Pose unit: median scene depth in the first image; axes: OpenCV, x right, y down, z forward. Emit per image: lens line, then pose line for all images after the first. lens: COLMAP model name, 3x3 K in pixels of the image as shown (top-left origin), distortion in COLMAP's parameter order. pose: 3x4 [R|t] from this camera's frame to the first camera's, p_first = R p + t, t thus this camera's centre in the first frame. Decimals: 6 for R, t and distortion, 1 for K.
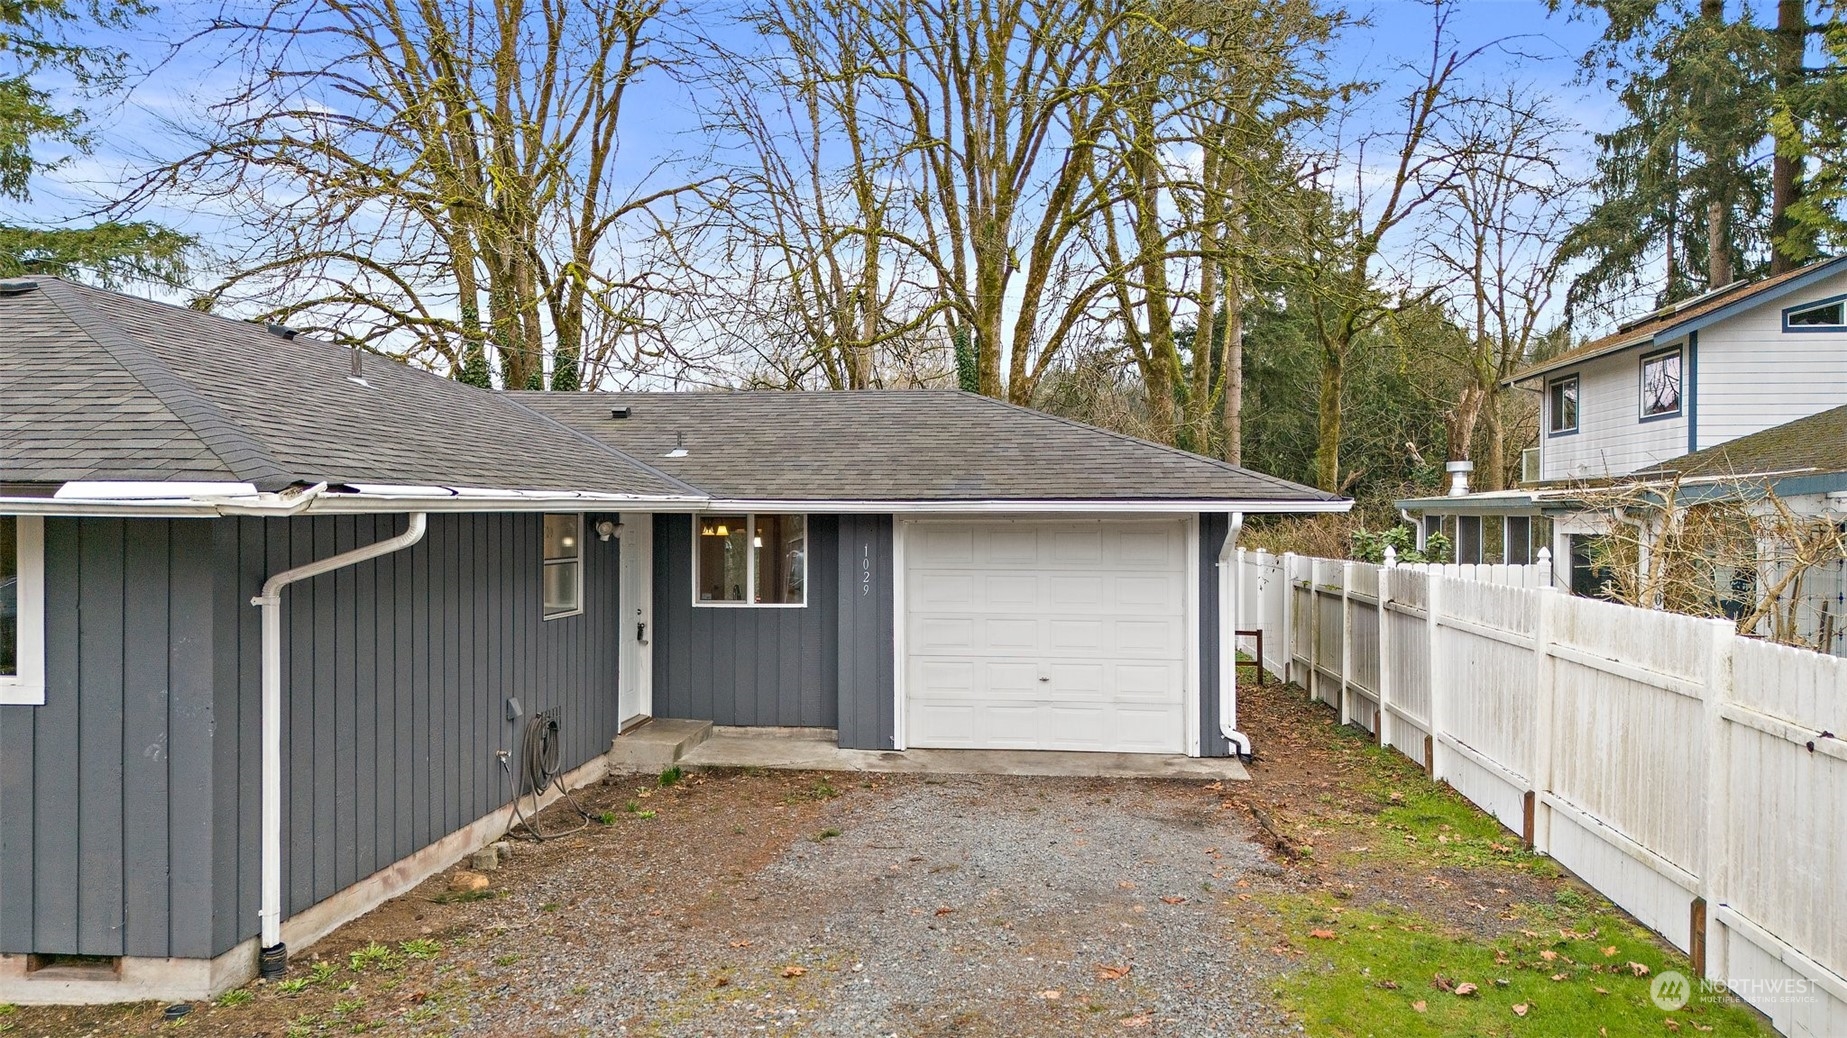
lens RADIAL K [[1357.9, 0, 923.5], [0, 1357.9, 519.0], [0, 0, 1]] dist [0.090620, -0.092506]
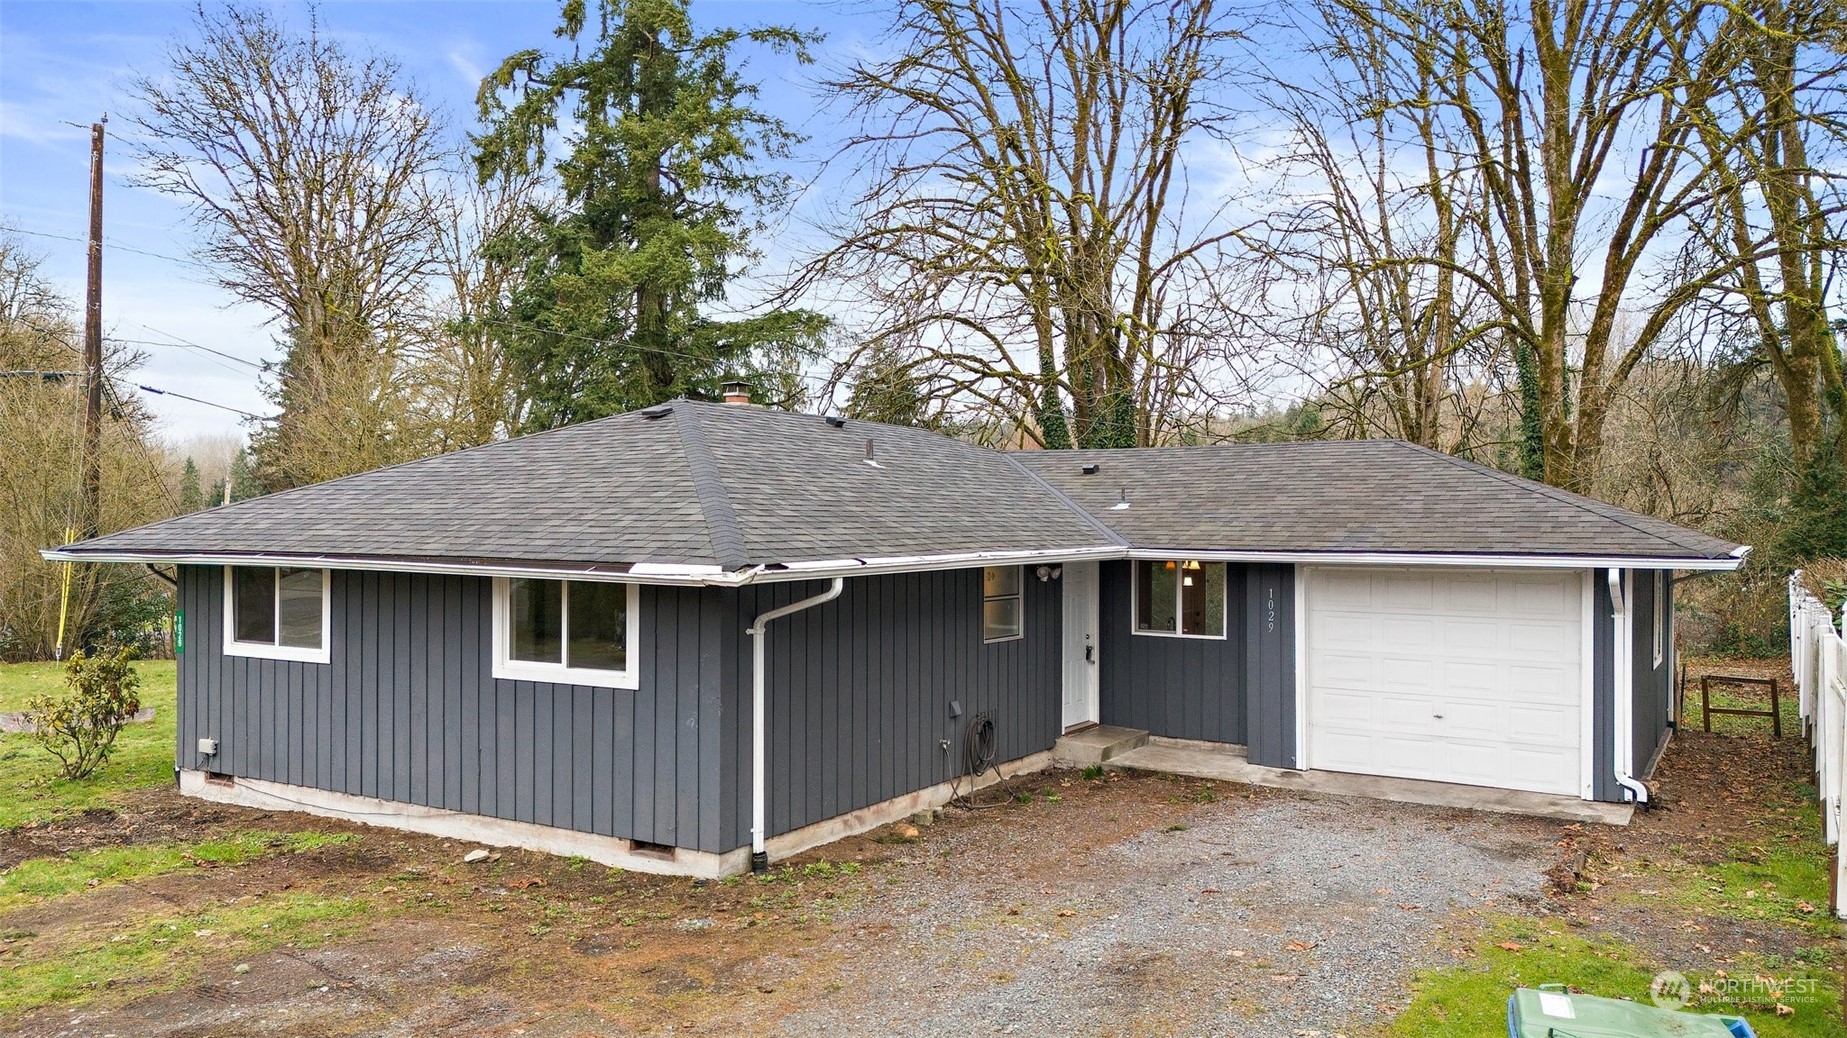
lens RADIAL K [[1357.9, 0, 923.5], [0, 1357.9, 519.0], [0, 0, 1]] dist [0.090620, -0.092506]
pose [[0.897561, 0.000676, -0.440890, 0.221285], [-0.002363, 0.999992, -0.003278, -0.037418], [0.440884, 0.003984, 0.897555, -0.179247]]
